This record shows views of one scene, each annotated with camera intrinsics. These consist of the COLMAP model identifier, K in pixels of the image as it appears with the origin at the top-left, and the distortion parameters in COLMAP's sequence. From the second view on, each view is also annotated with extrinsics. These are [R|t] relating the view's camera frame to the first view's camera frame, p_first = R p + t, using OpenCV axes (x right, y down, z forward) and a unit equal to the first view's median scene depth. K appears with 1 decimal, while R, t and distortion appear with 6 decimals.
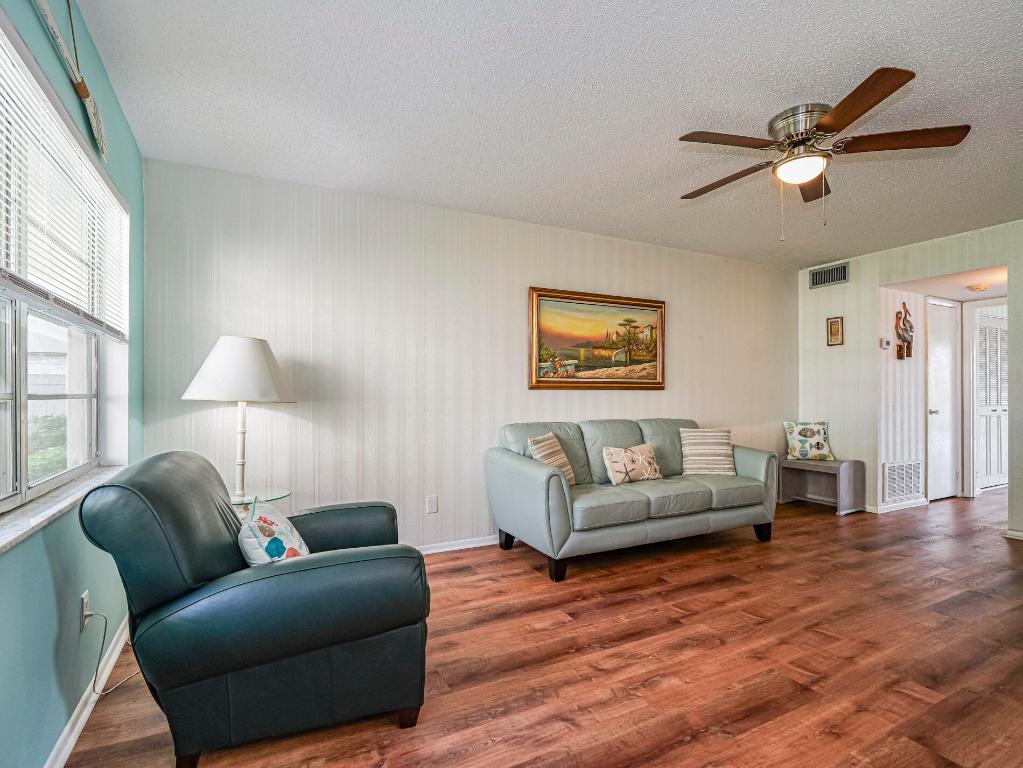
lens RADIAL K [[502.2, 0, 523.0], [0, 502.2, 396.5], [0, 0, 1]] dist [-0.014430, -0.000651]
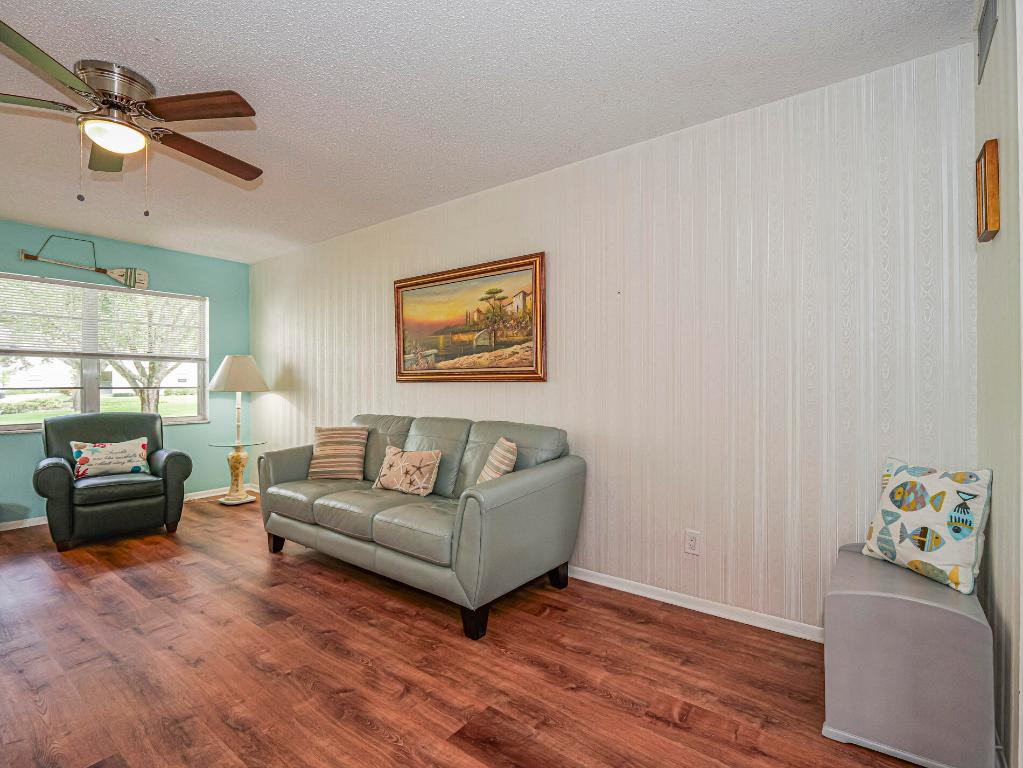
lens RADIAL K [[502.2, 0, 515.8], [0, 502.2, 382.4], [0, 0, 1]] dist [-0.014430, -0.000651]
pose [[0.427400, -0.000117, -0.904063, 1.039296], [0.001184, 0.999999, 0.000430, -0.014017], [0.904062, -0.001254, 0.427399, 0.788674]]
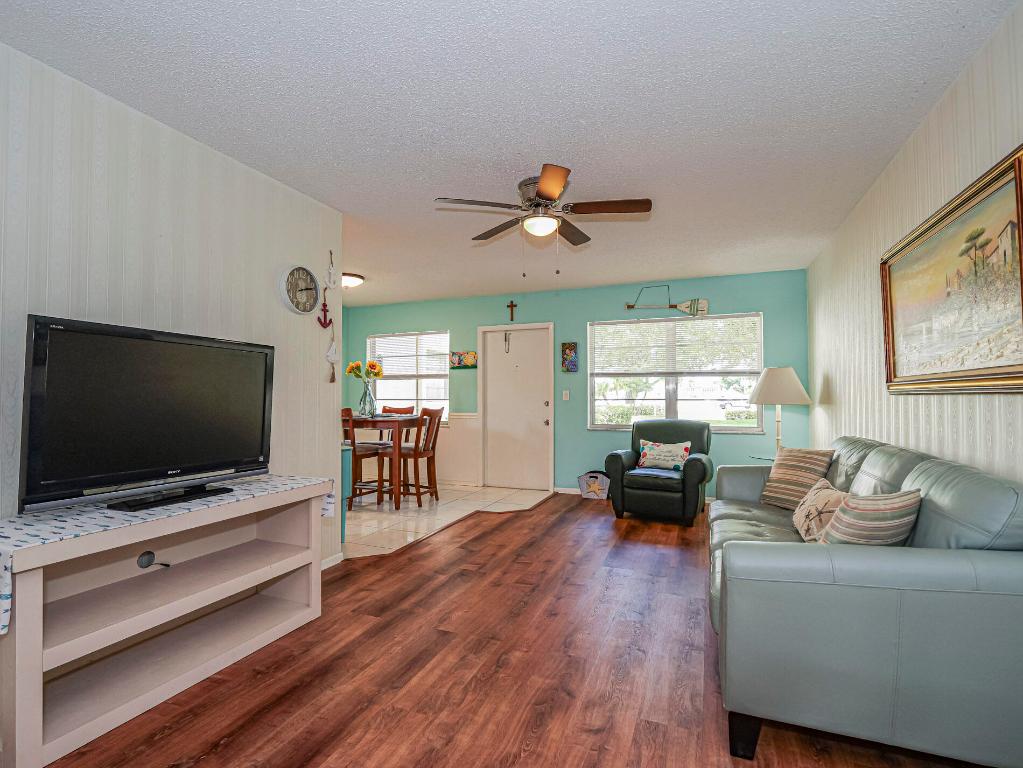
lens RADIAL K [[502.2, 0, 508.0], [0, 502.2, 389.7], [0, 0, 1]] dist [-0.014430, -0.000651]
pose [[-0.758755, -0.003755, -0.651365, 0.907065], [0.005493, 0.999911, -0.012162, -0.015221], [0.651353, -0.012806, -0.758667, 1.193407]]
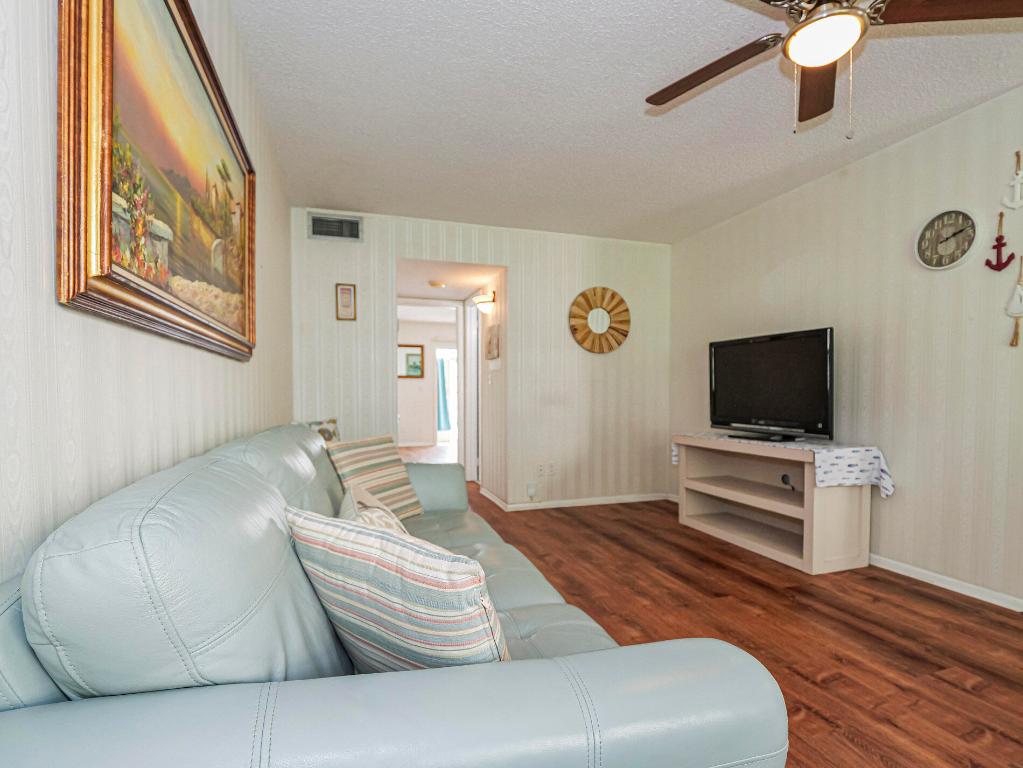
lens RADIAL K [[502.2, 0, 509.6], [0, 502.2, 411.3], [0, 0, 1]] dist [-0.014430, -0.000651]
pose [[0.173272, -0.031821, 0.984360, -0.139990], [0.000679, 0.999482, 0.032190, 0.019555], [-0.984874, -0.004909, 0.173204, 0.815688]]
